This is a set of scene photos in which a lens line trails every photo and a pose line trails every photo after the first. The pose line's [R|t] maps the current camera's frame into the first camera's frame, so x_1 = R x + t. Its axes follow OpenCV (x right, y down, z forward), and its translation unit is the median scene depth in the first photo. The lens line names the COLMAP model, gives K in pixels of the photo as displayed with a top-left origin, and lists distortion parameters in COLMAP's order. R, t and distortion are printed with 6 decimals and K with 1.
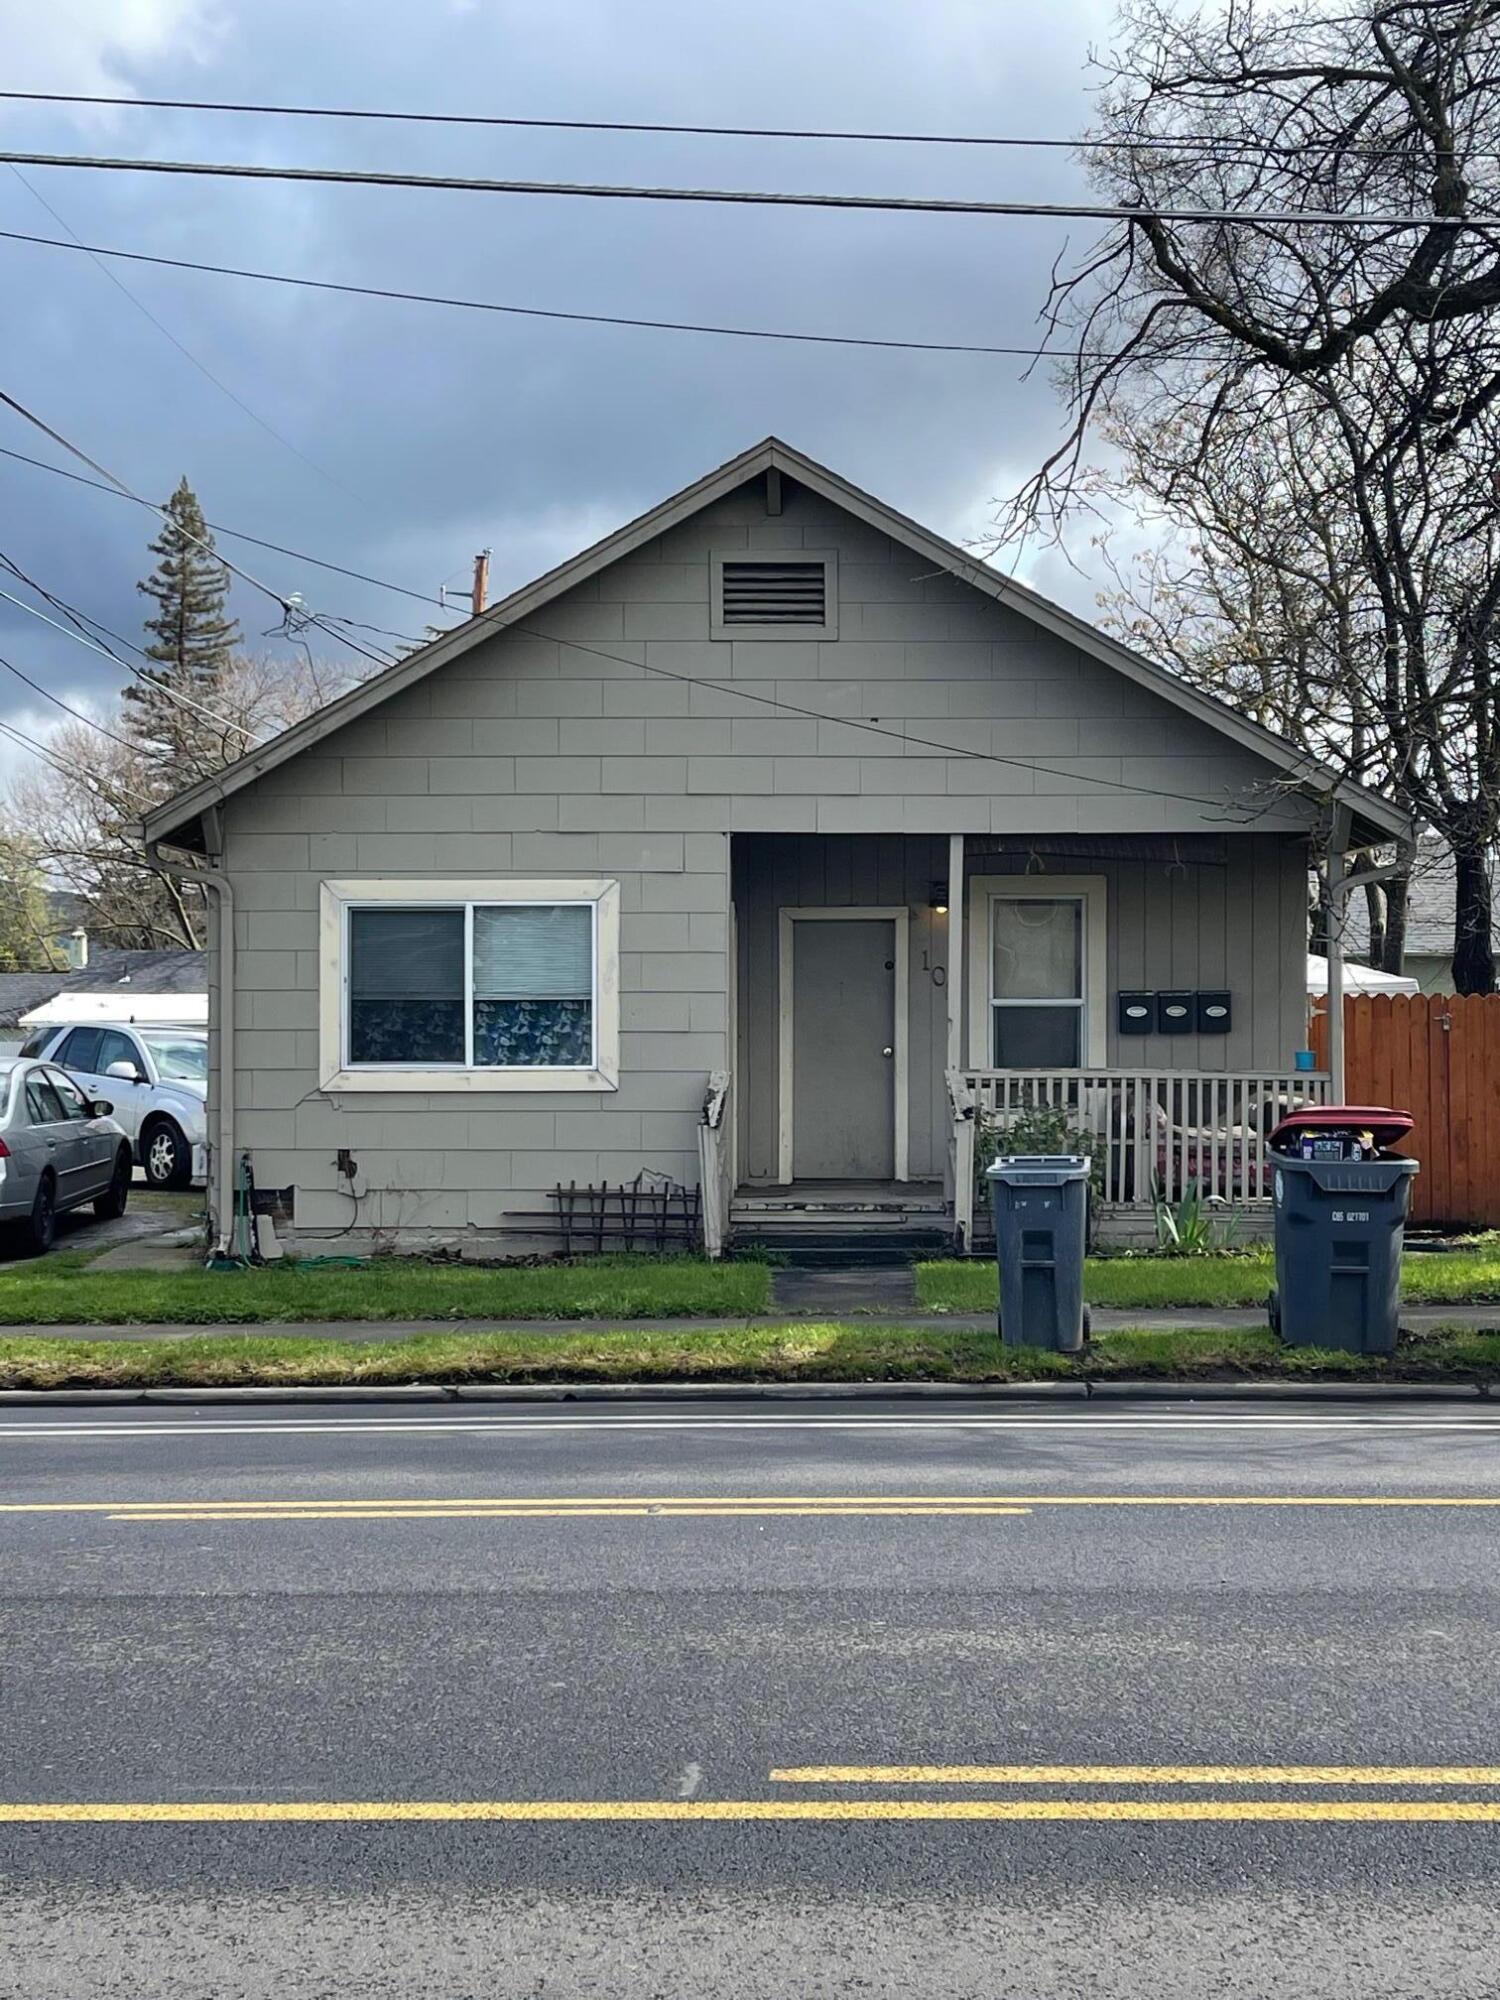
lens RADIAL K [[2843.2, 0, 748.5], [0, 2843.2, 1008.1], [0, 0, 1]] dist [0.079330, 0.000000]
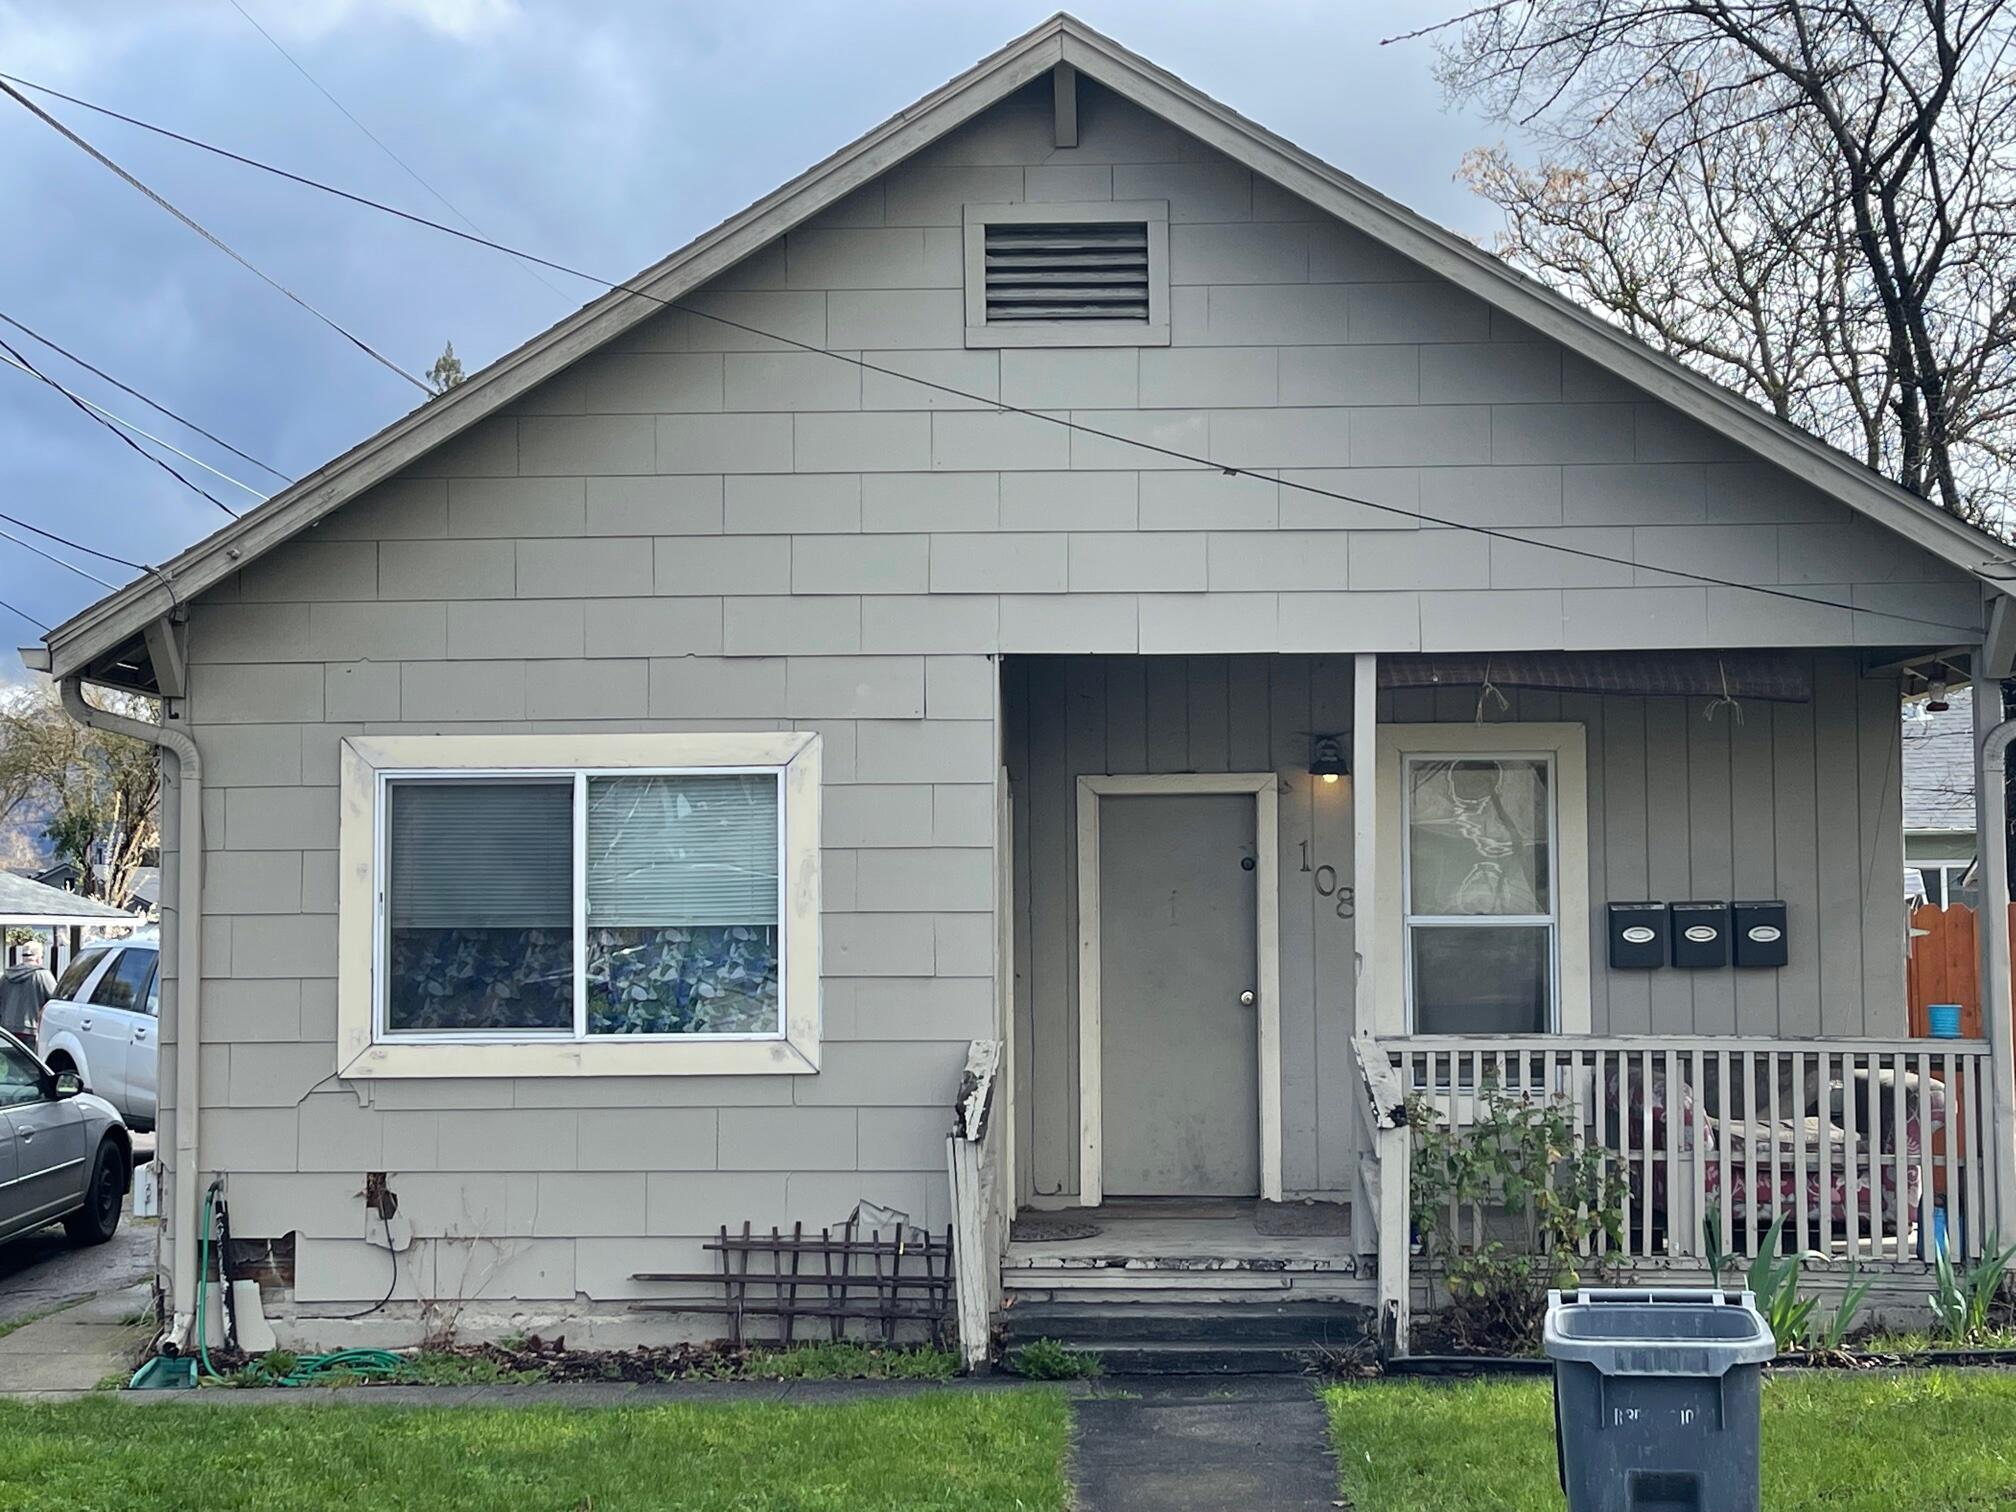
lens RADIAL K [[2865.9, 0, 996.9], [0, 2865.9, 757.9], [0, 0, 1]] dist [0.079330, 0.000000]
pose [[0.999875, -0.007159, -0.014107, 0.001708], [0.006521, 0.998975, -0.044797, -0.011267], [0.014413, 0.044699, 0.998897, 0.375142]]
